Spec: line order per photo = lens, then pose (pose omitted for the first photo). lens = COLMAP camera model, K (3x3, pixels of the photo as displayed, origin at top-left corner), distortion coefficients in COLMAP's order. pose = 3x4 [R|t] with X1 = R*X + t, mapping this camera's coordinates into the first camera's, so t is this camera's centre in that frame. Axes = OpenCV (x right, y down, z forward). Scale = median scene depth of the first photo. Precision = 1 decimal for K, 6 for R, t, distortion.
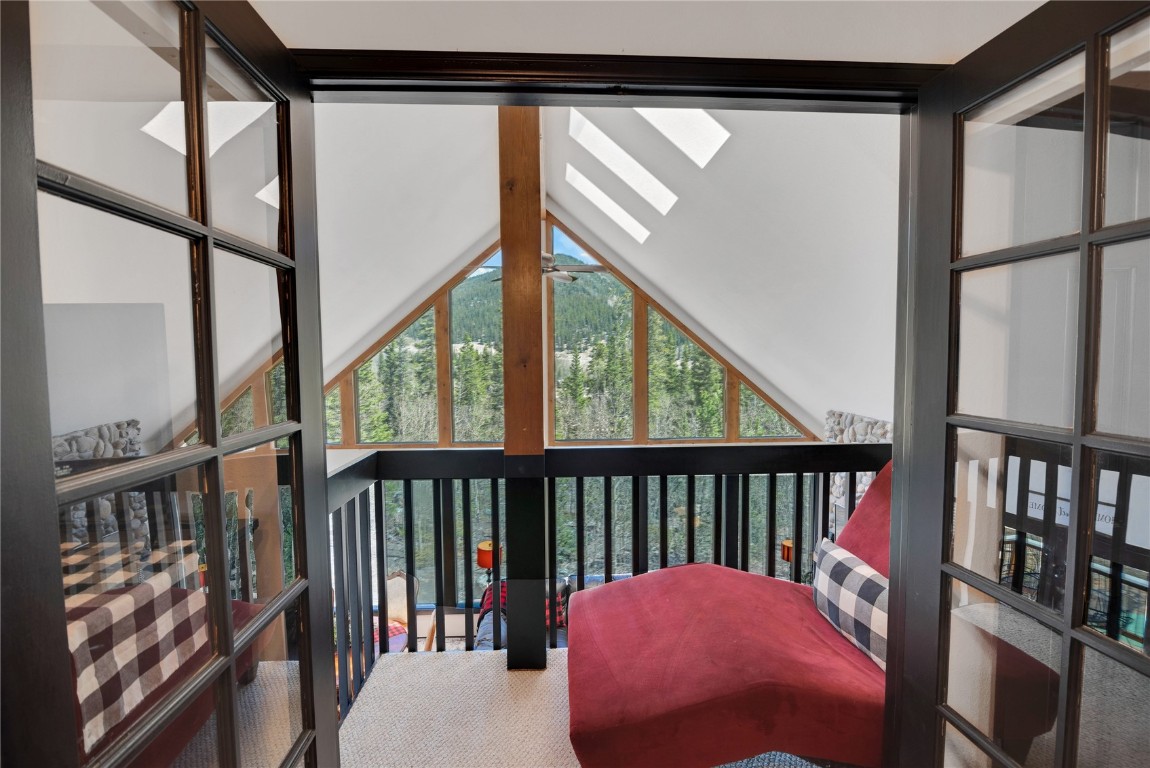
lens RADIAL K [[513.3, 0, 572.6], [0, 513.3, 384.4], [0, 0, 1]] dist [-0.003377, -0.001060]
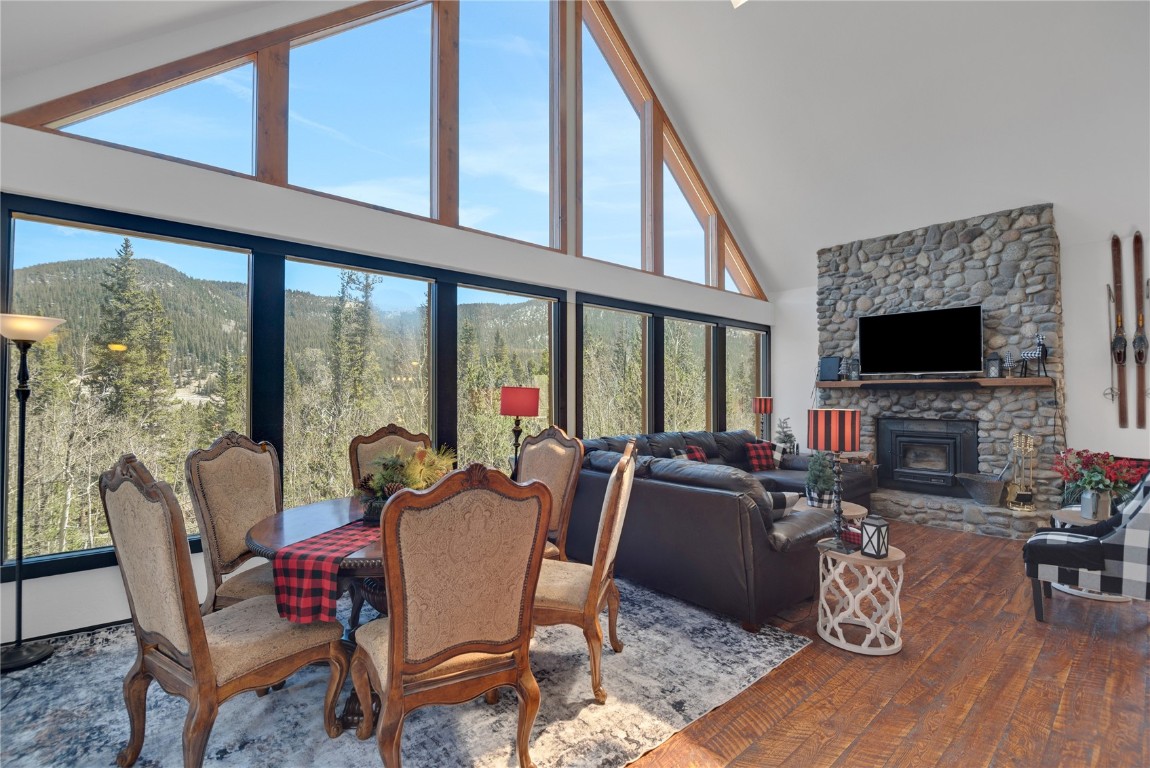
lens RADIAL K [[513.3, 0, 593.5], [0, 513.3, 376.5], [0, 0, 1]] dist [-0.003377, -0.001060]
pose [[0.762938, 0.029819, 0.645784, -0.117091], [0.031041, 0.996094, -0.082667, 0.082229], [-0.645727, 0.083115, 0.759032, 0.105717]]
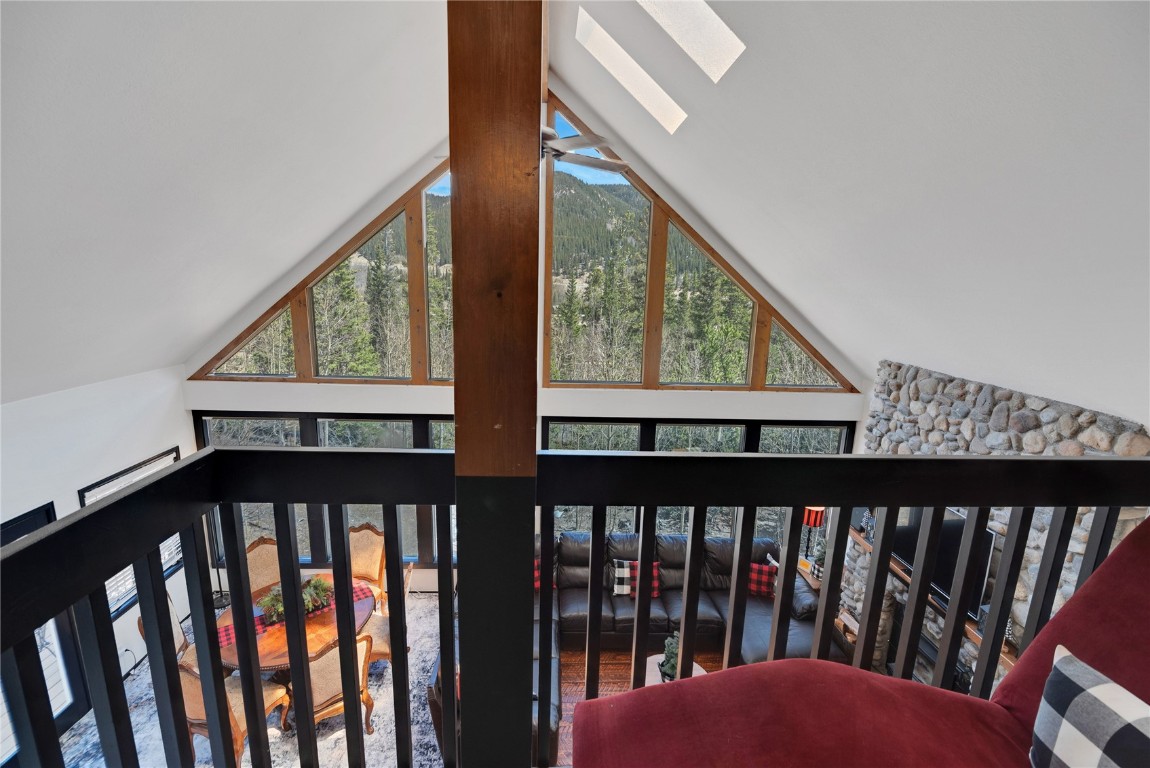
lens RADIAL K [[513.3, 0, 573.6], [0, 513.3, 387.2], [0, 0, 1]] dist [-0.003377, -0.001060]
pose [[0.999198, 0.035980, 0.017583, -0.002239], [-0.038180, 0.988370, 0.147197, -0.001733], [-0.012082, -0.147750, 0.988951, 0.037950]]
